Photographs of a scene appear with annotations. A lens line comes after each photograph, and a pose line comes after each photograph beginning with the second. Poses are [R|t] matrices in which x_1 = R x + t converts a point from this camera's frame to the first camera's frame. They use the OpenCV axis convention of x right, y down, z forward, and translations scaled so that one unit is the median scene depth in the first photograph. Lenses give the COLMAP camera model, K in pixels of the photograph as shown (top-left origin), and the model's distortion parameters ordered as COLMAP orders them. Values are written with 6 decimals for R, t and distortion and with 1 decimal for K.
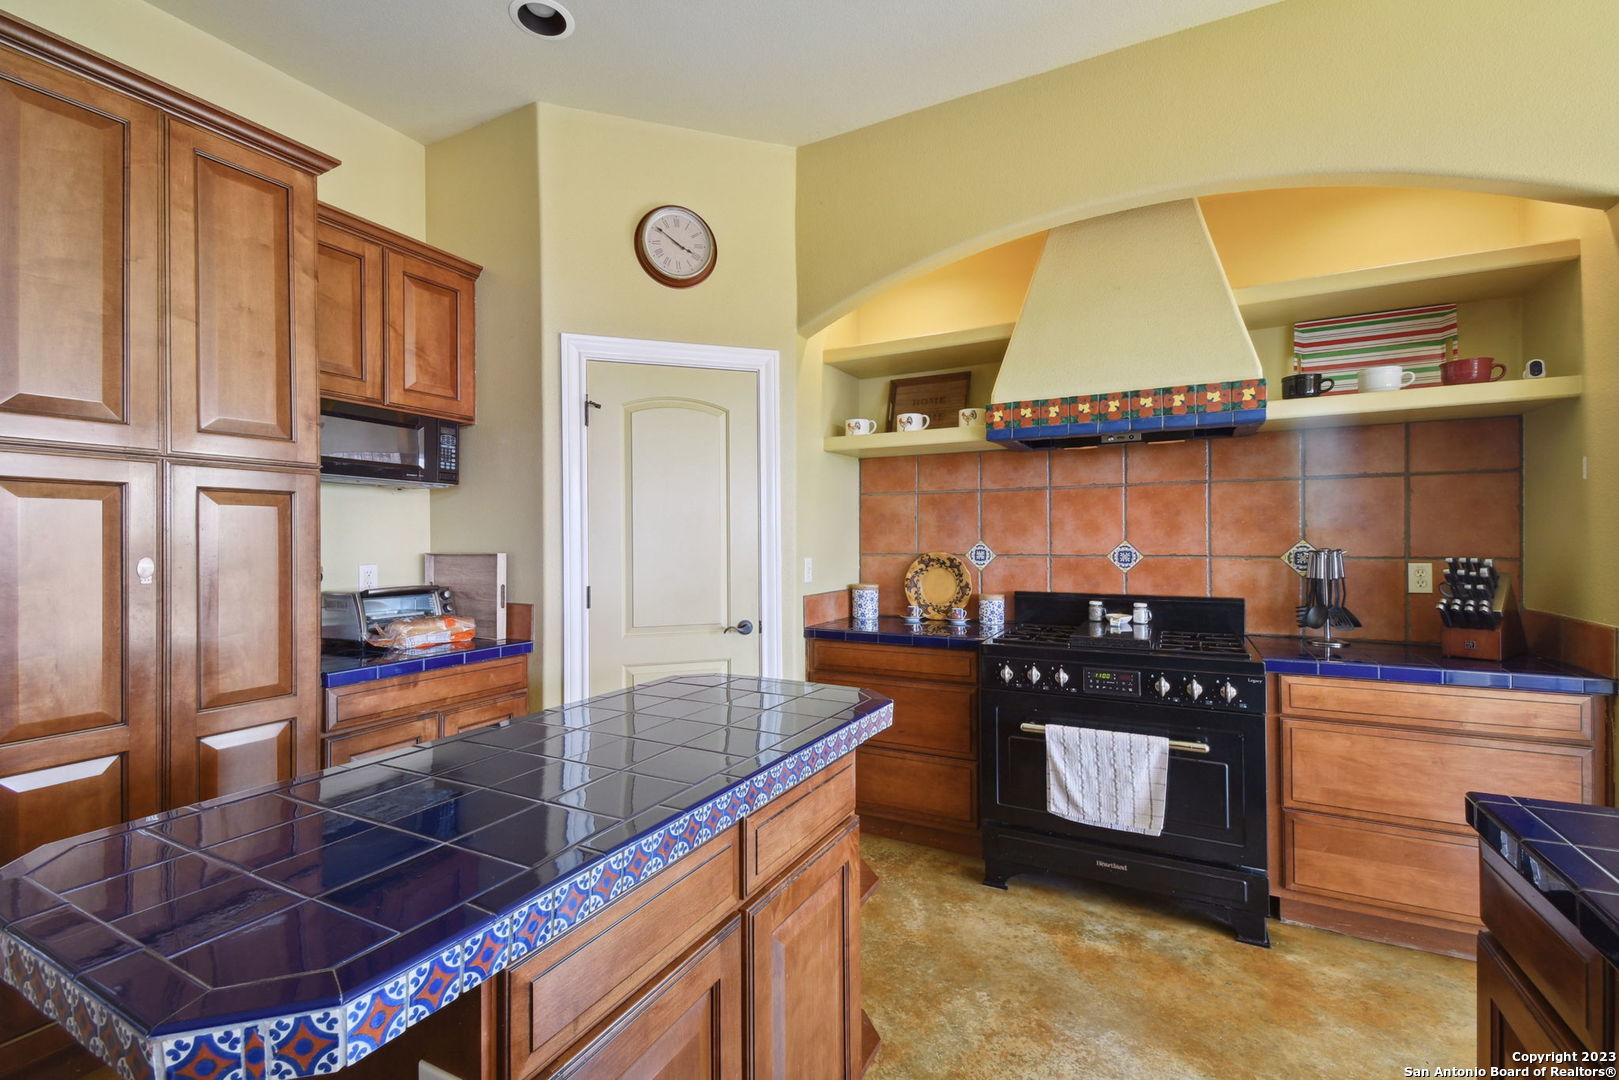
lens RADIAL K [[707.2, 0, 813.3], [0, 707.2, 543.2], [0, 0, 1]] dist [0.021205, -0.000596]
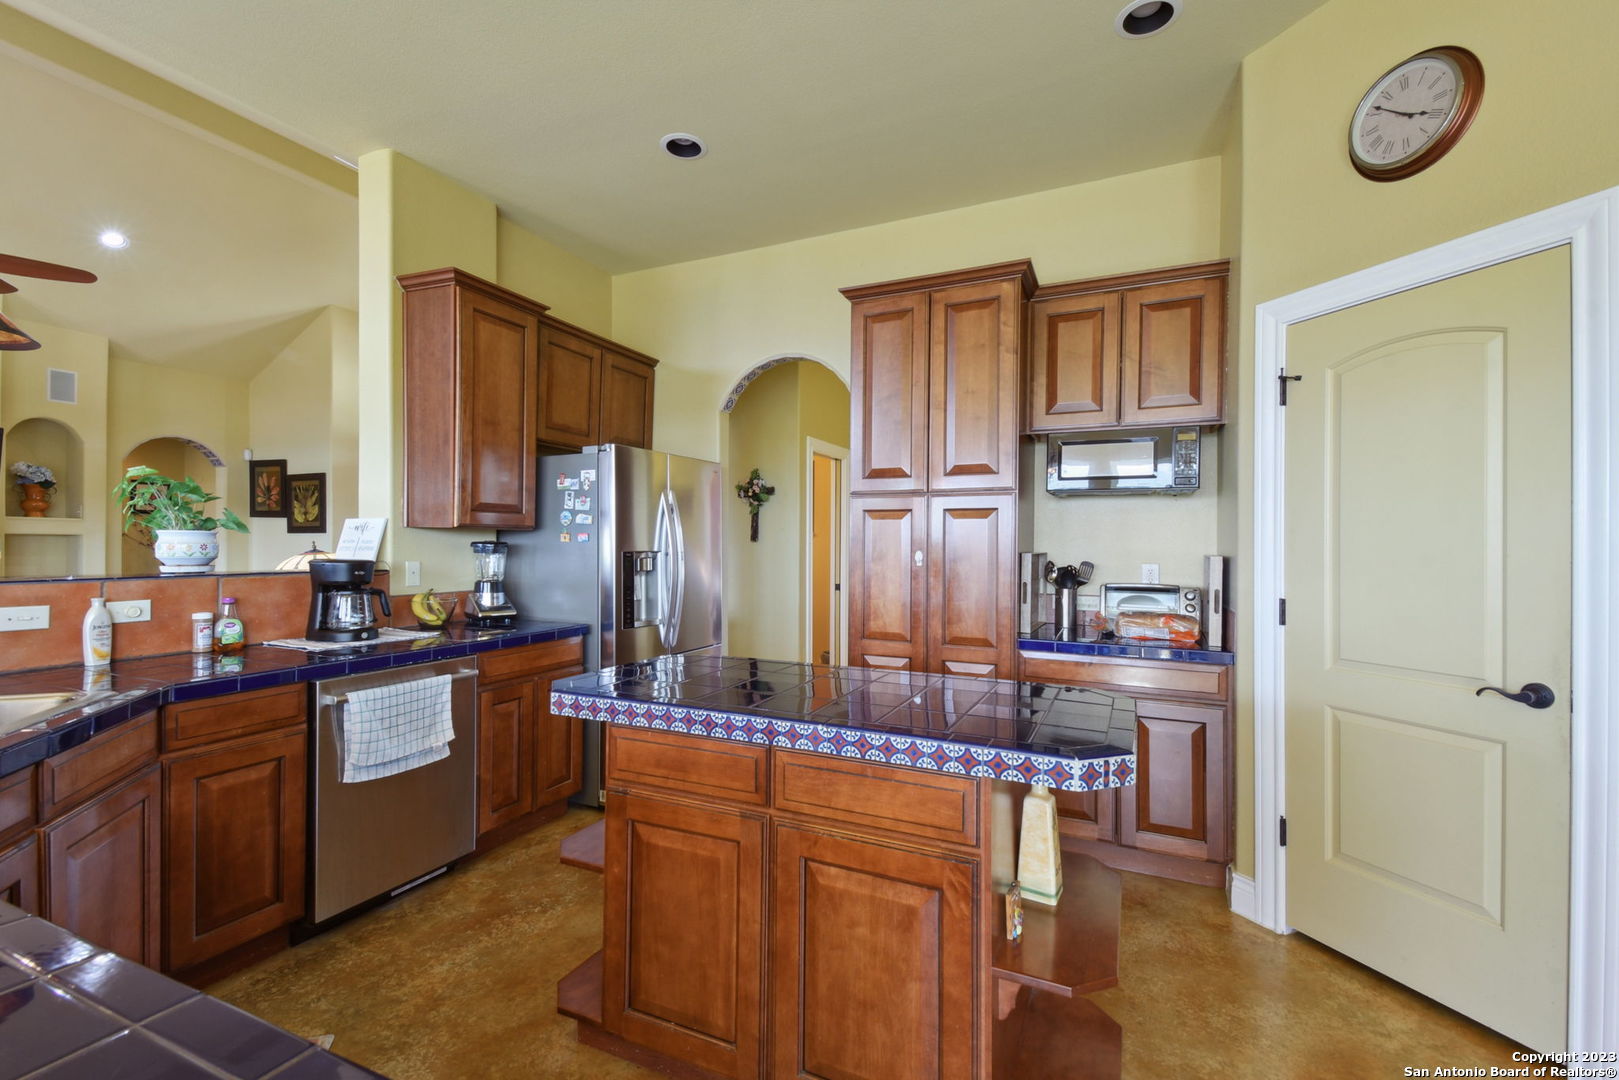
lens RADIAL K [[707.2, 0, 813.3], [0, 707.2, 543.2], [0, 0, 1]] dist [0.021205, -0.000596]
pose [[0.047932, 0.003462, -0.998845, 0.681422], [-0.012358, 0.999920, 0.002873, 0.000727], [0.998774, 0.012206, 0.047970, 0.563500]]
